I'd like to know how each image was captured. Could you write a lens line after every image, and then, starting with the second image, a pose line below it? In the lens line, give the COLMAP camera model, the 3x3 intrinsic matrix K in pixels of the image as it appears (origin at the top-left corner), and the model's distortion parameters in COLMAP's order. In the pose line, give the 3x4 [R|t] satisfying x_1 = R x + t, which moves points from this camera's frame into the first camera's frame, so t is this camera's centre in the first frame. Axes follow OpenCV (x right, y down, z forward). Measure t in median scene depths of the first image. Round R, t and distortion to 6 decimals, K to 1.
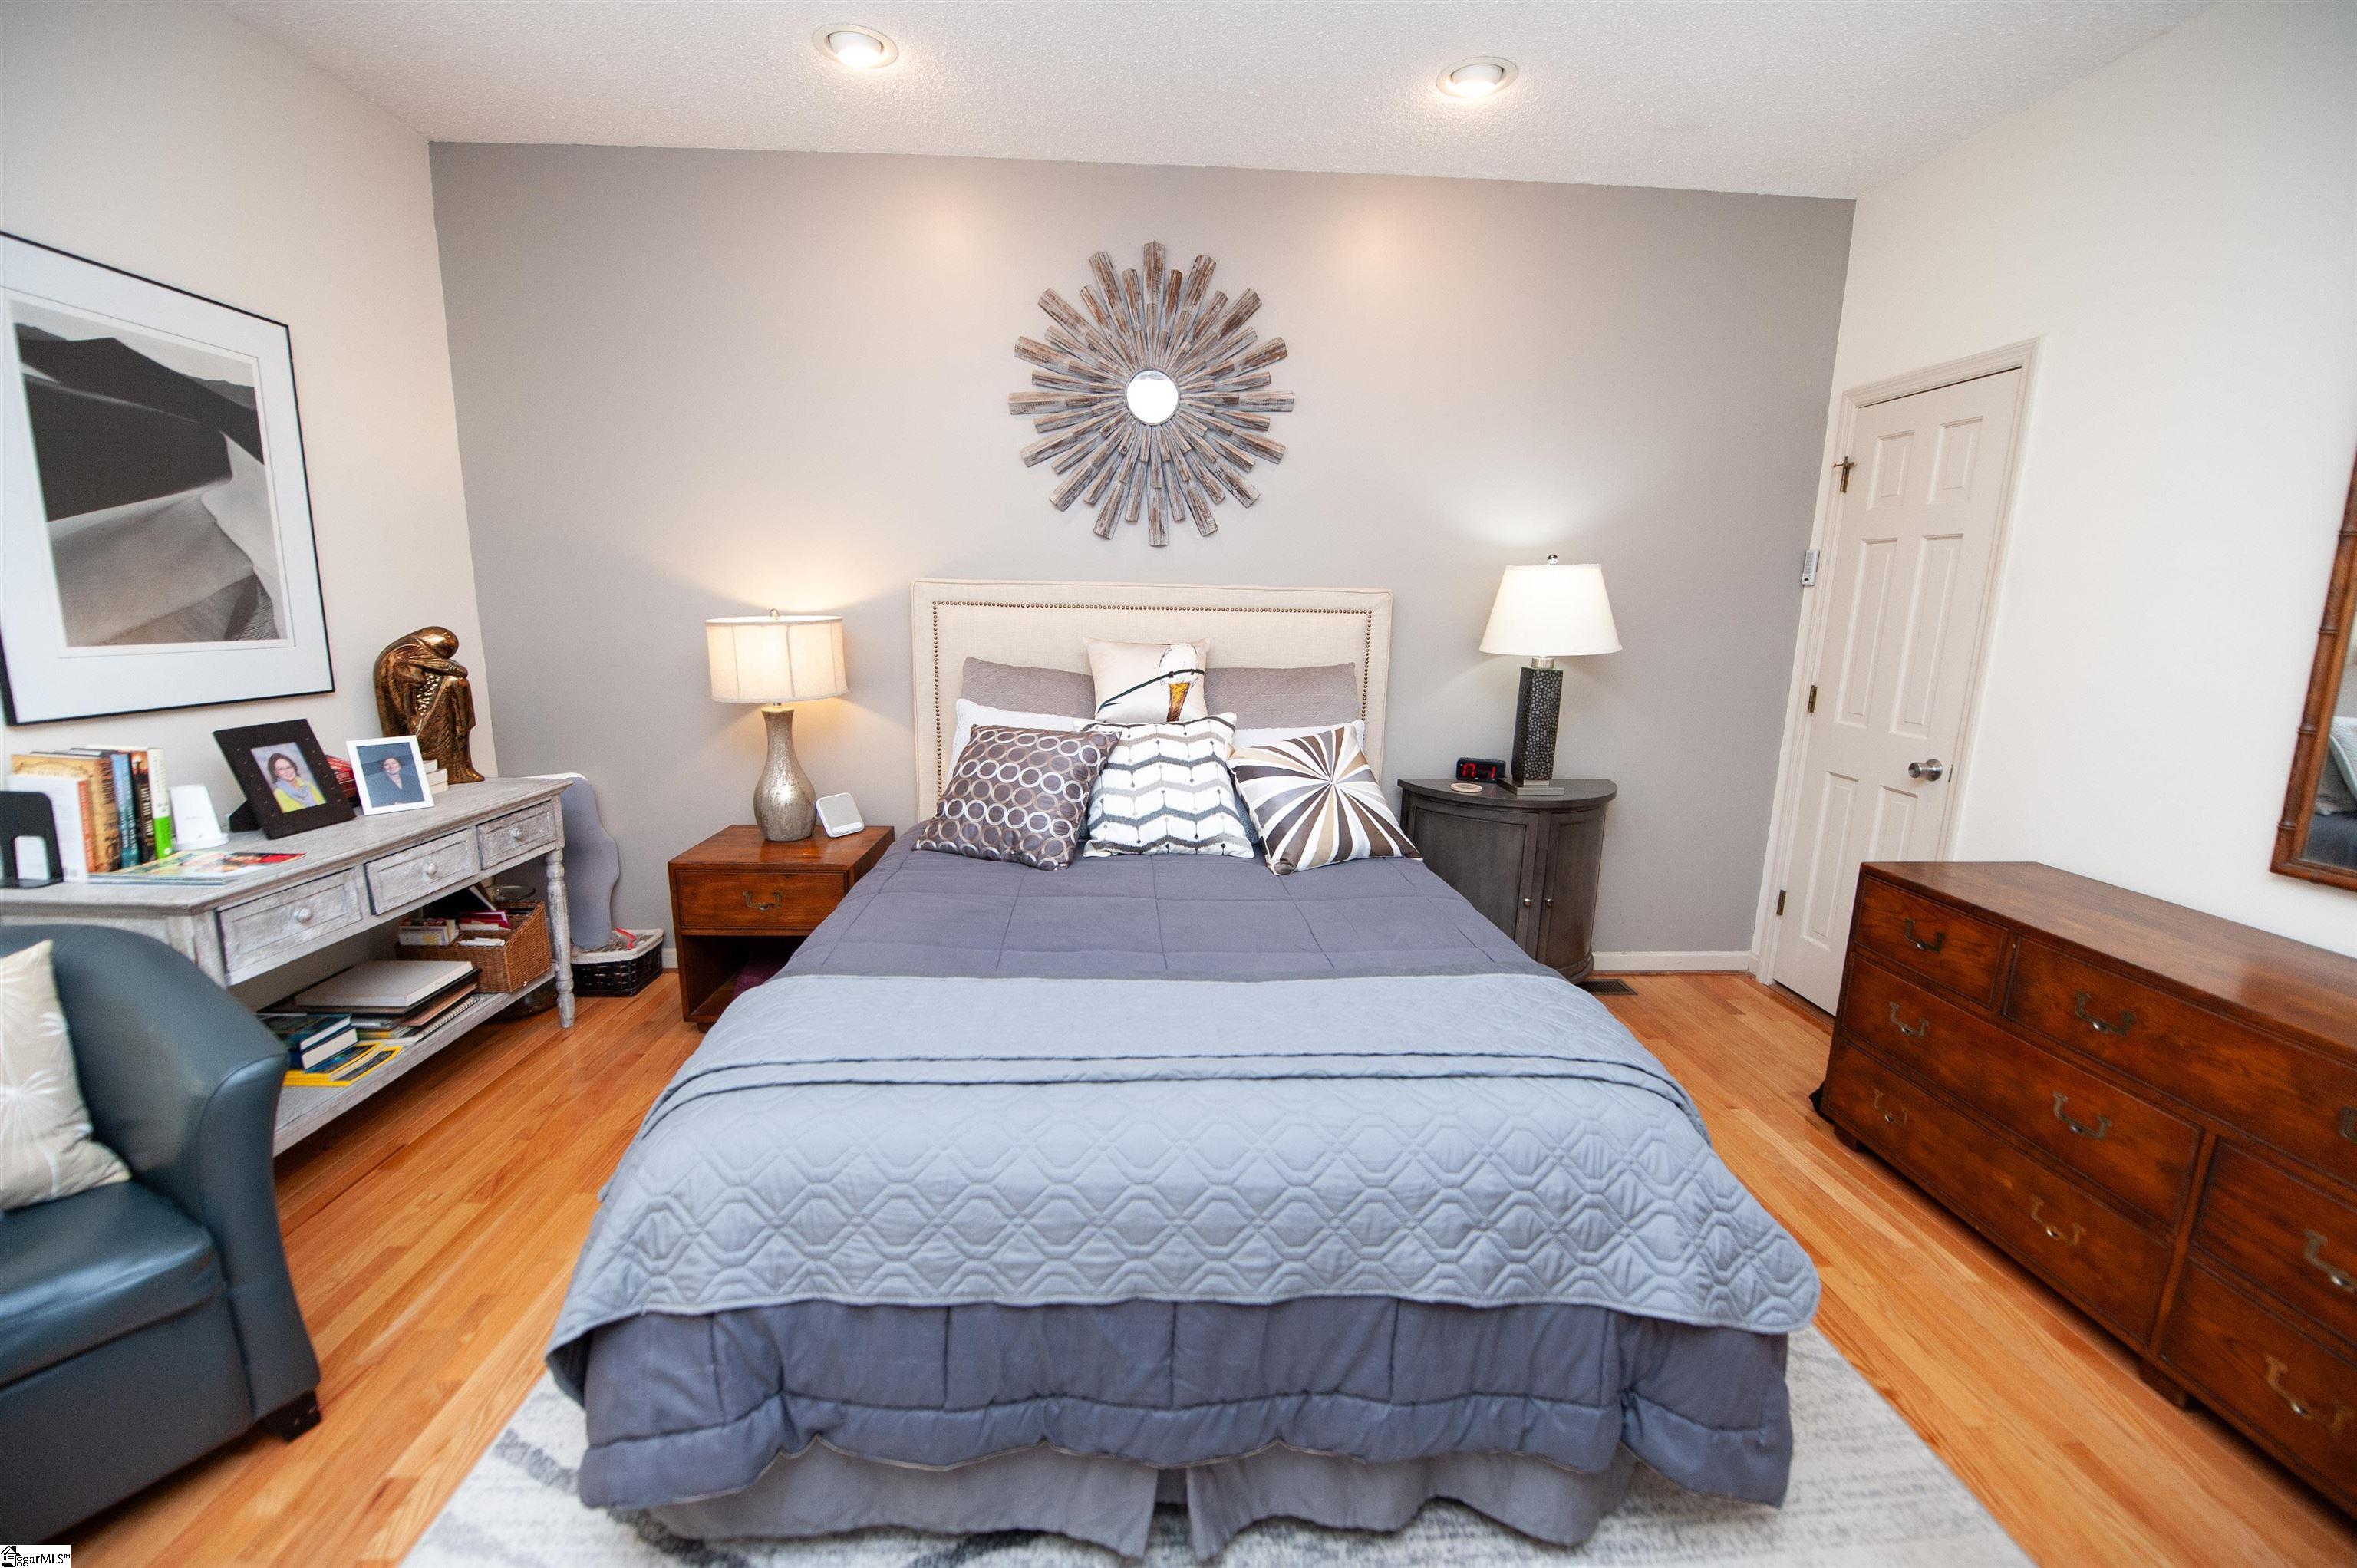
lens RADIAL K [[956.9, 0, 1171.1], [0, 956.9, 782.3], [0, 0, 1]] dist [-0.017955, -0.000178]
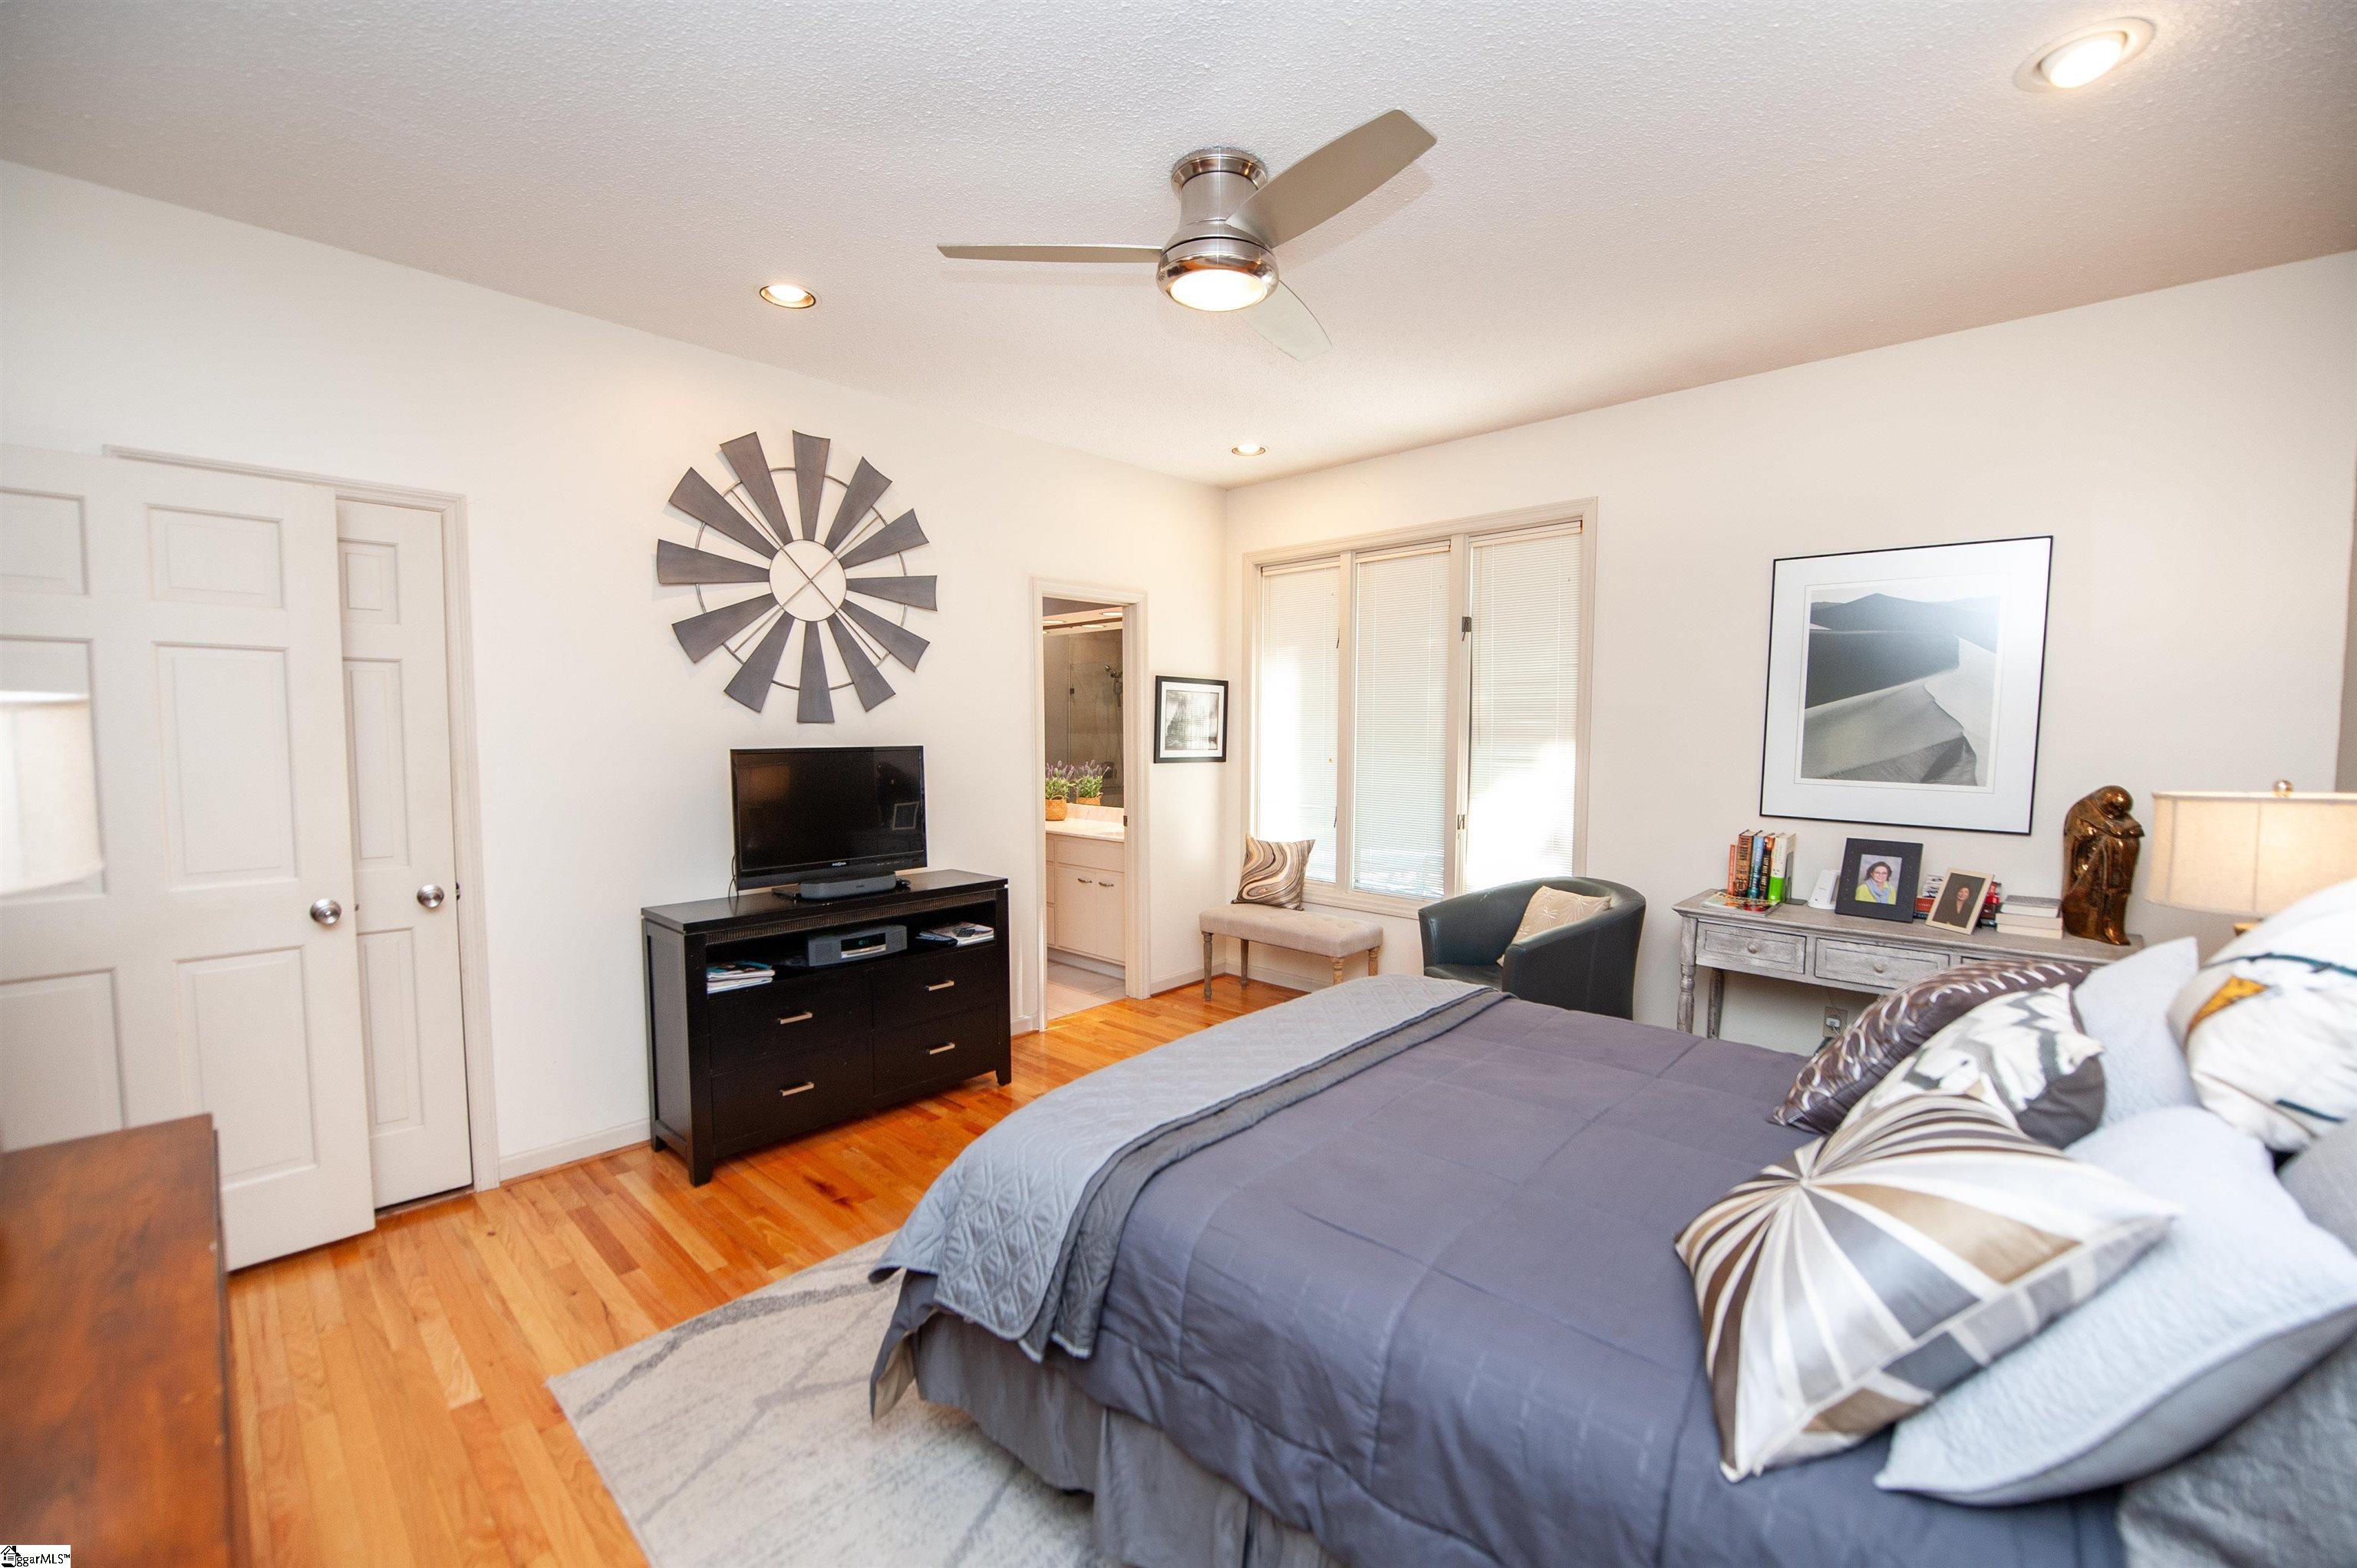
lens RADIAL K [[956.9, 0, 1177.4], [0, 956.9, 785.3], [0, 0, 1]] dist [-0.017955, -0.000178]
pose [[-0.721347, 0.027575, -0.692024, 0.794225], [-0.143829, 0.971458, 0.188633, -0.258417], [0.677474, 0.235603, -0.696793, 1.247263]]
